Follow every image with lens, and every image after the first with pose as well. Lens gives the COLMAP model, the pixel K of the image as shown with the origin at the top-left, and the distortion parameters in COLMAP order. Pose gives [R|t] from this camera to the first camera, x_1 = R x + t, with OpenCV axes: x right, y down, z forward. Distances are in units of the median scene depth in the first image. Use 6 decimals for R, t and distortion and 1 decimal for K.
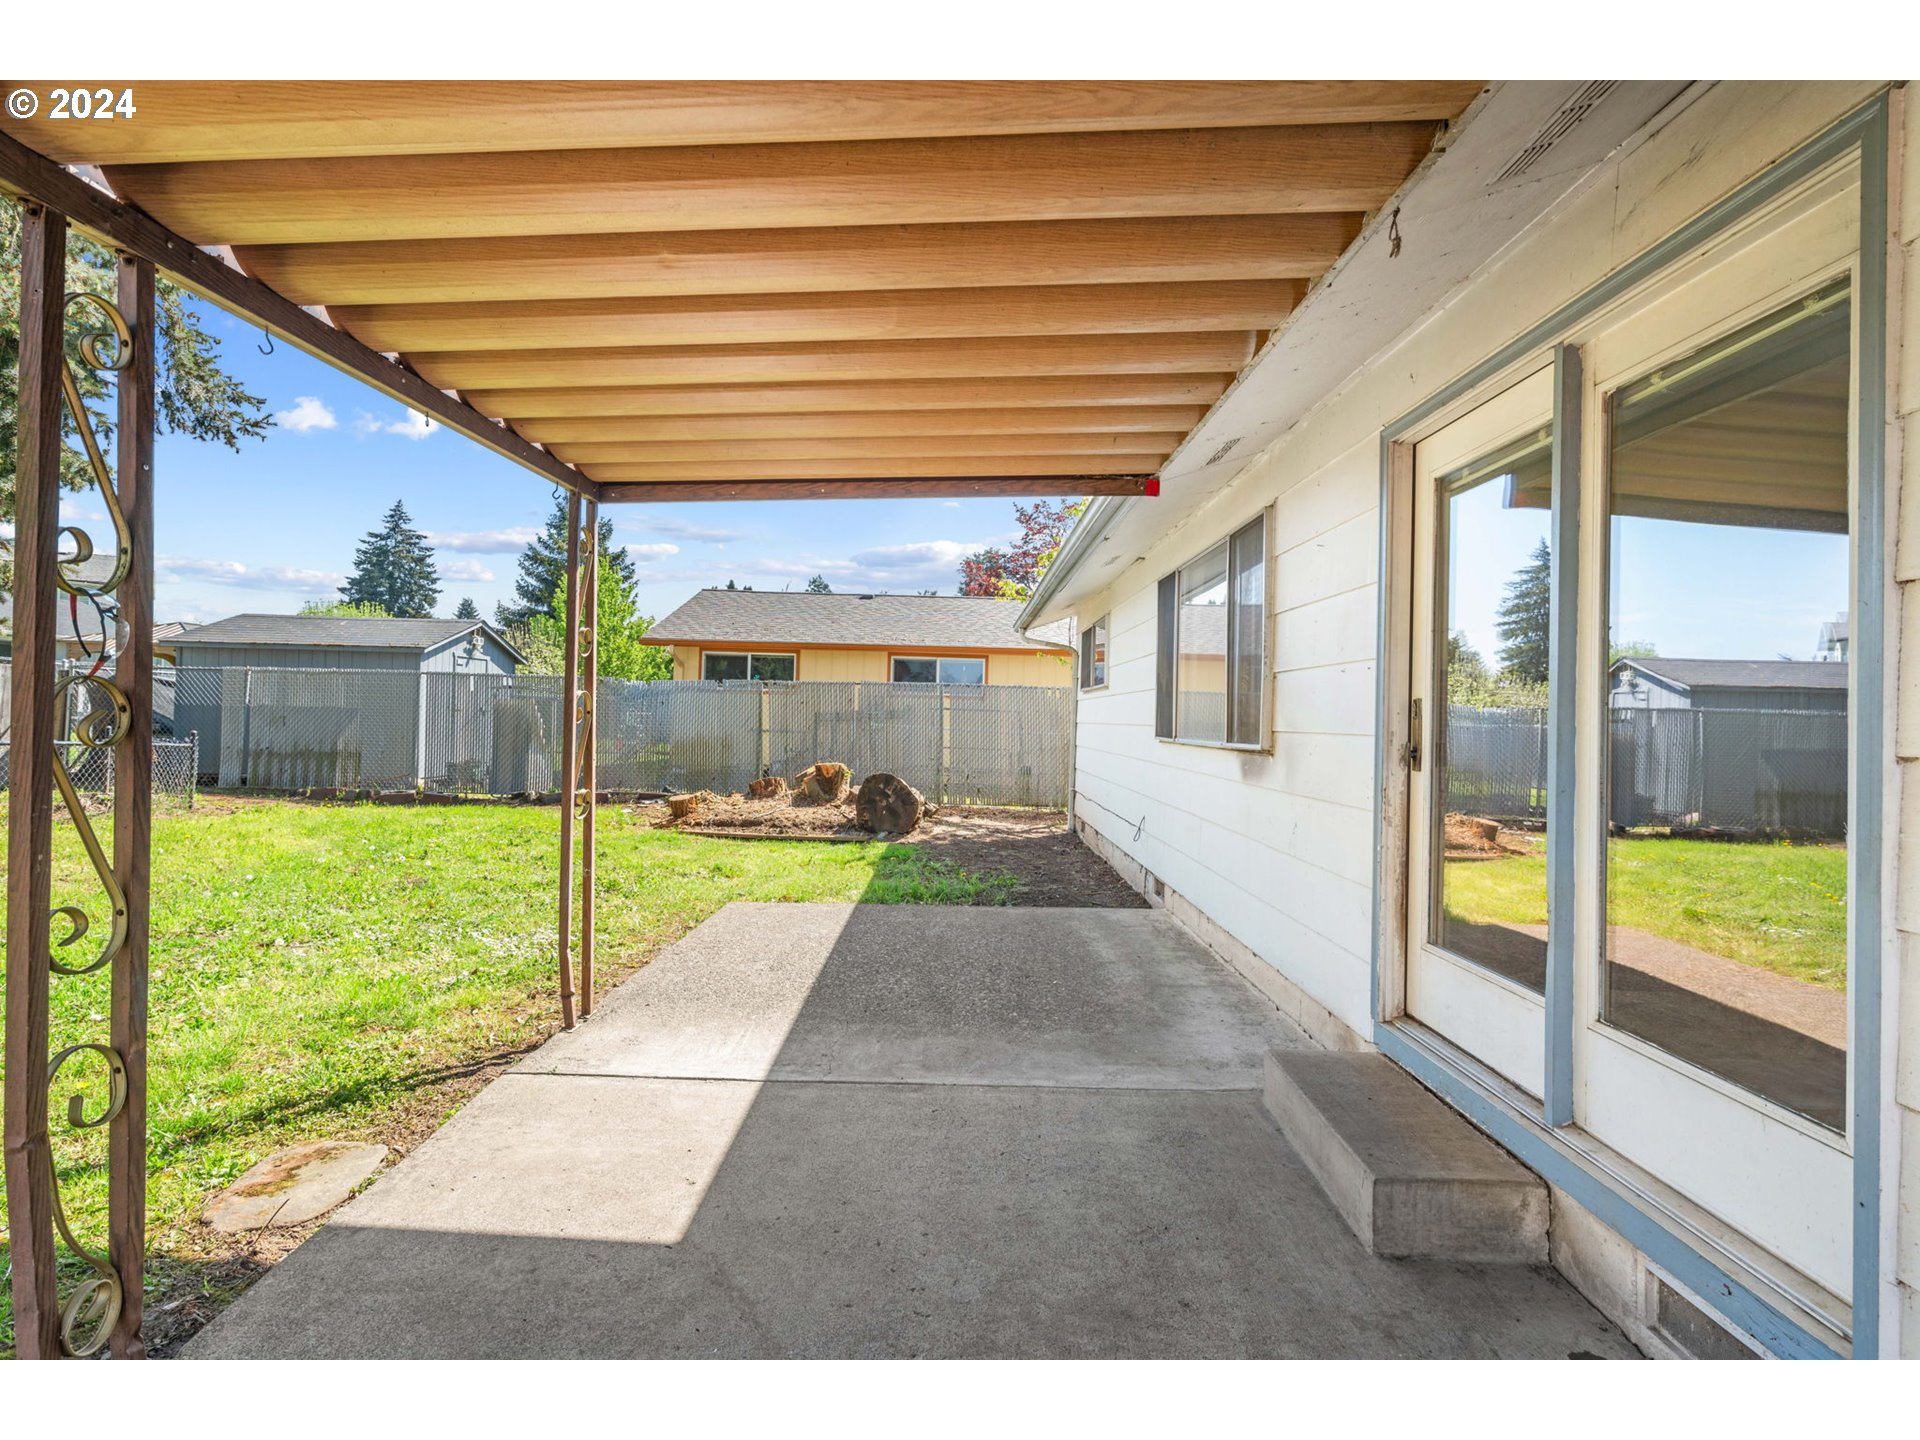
lens RADIAL K [[936.3, 0, 960.9], [0, 936.3, 686.8], [0, 0, 1]] dist [0.000007, 0.000645]
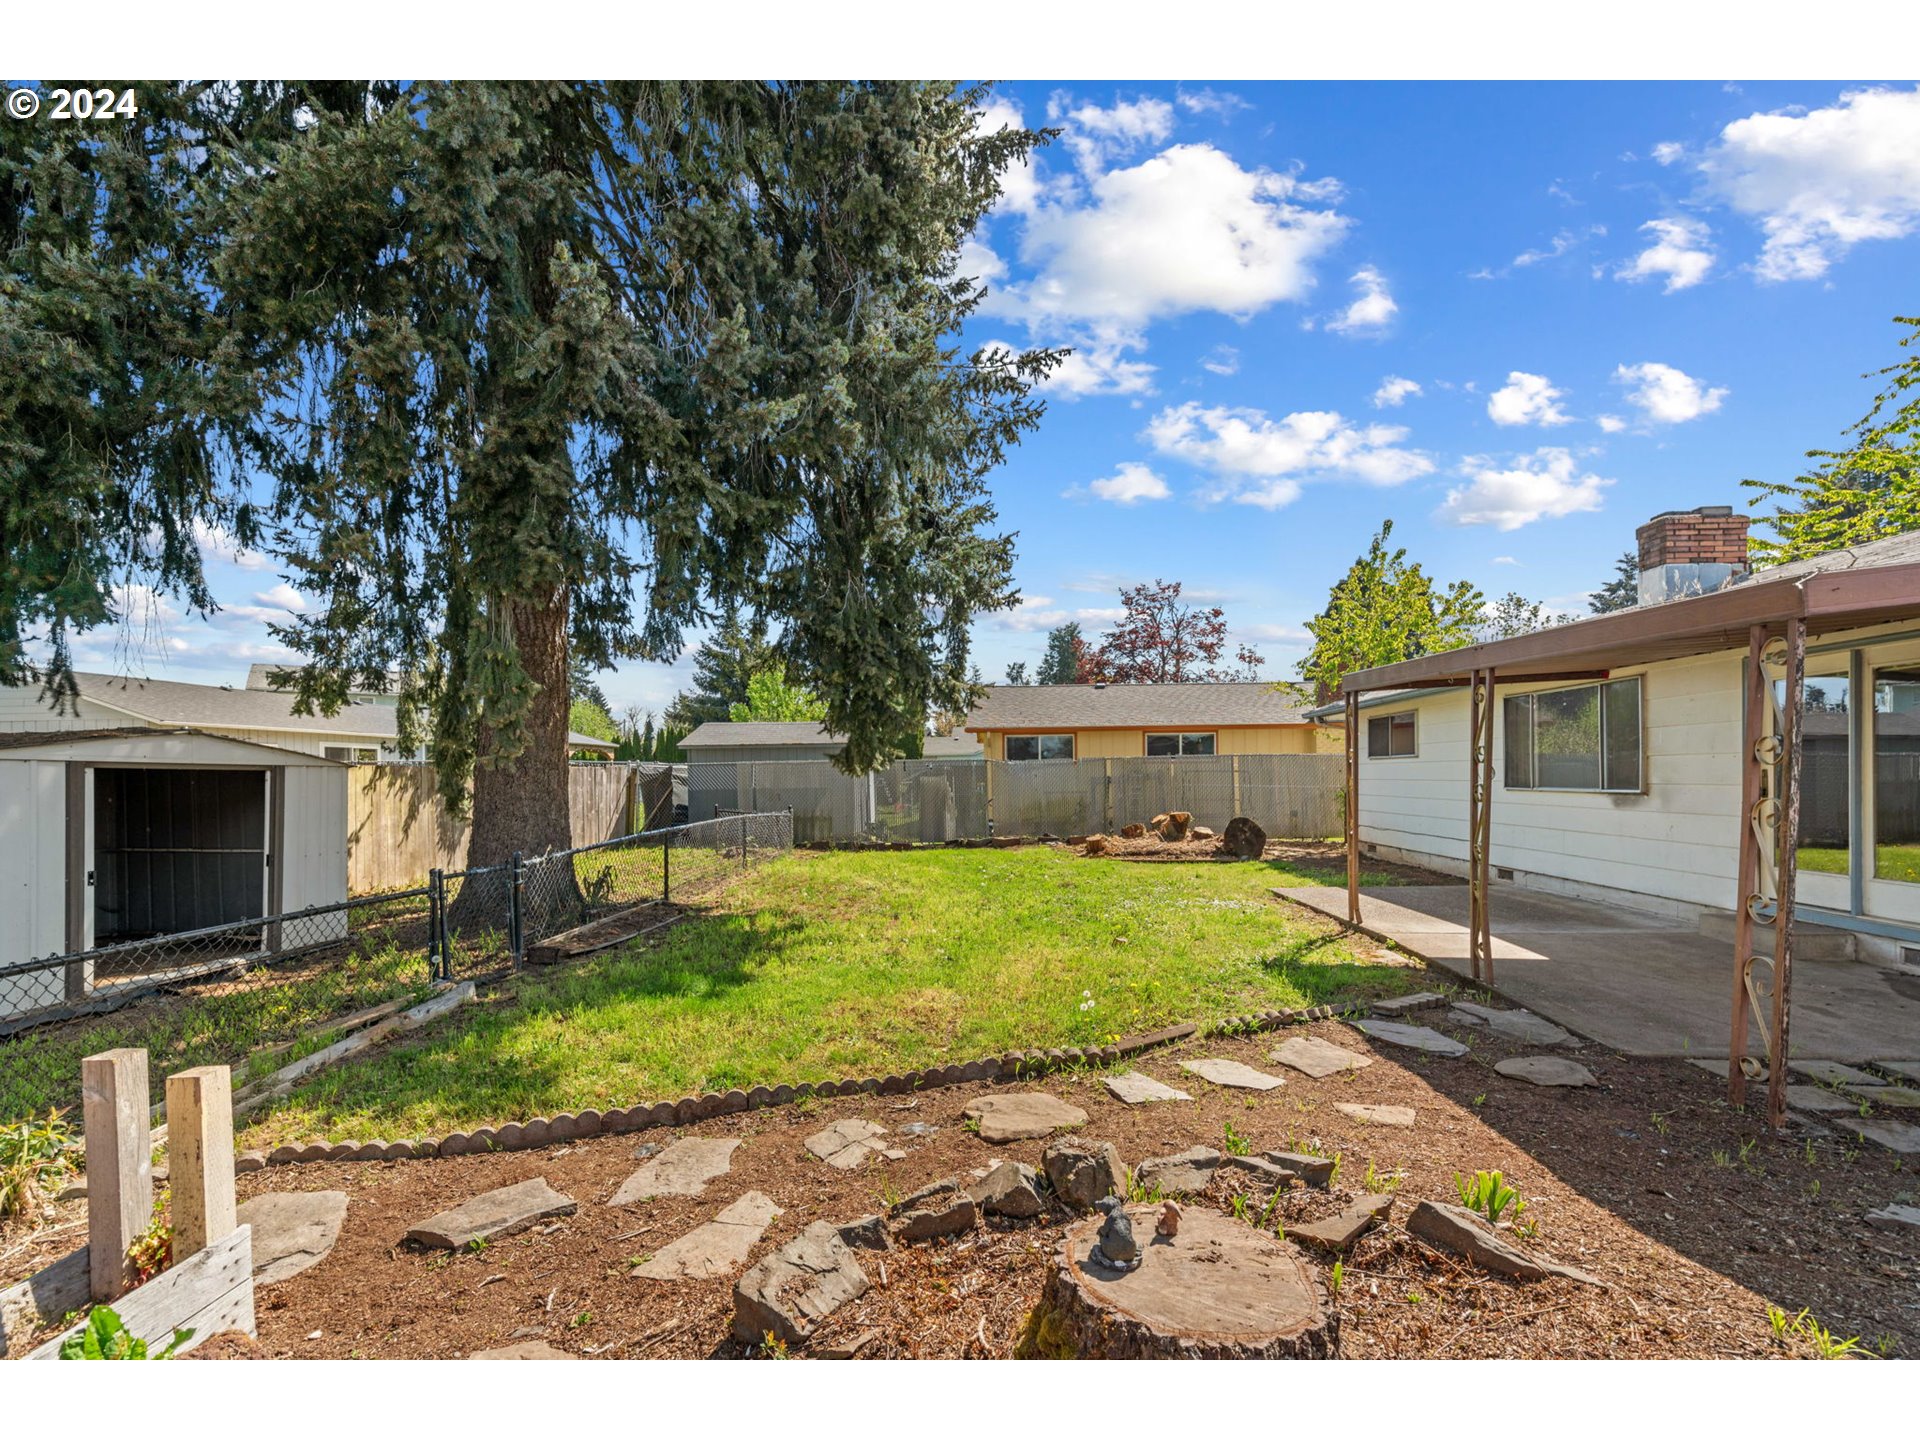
lens RADIAL K [[824.4, 0, 1013.4], [0, 824.4, 771.7], [0, 0, 1]] dist [0.004839, 0.000638]
pose [[0.998290, -0.039044, -0.043495, -0.347668], [0.040315, 0.998774, 0.028738, -0.030816], [0.042320, -0.030443, 0.998640, -0.314466]]
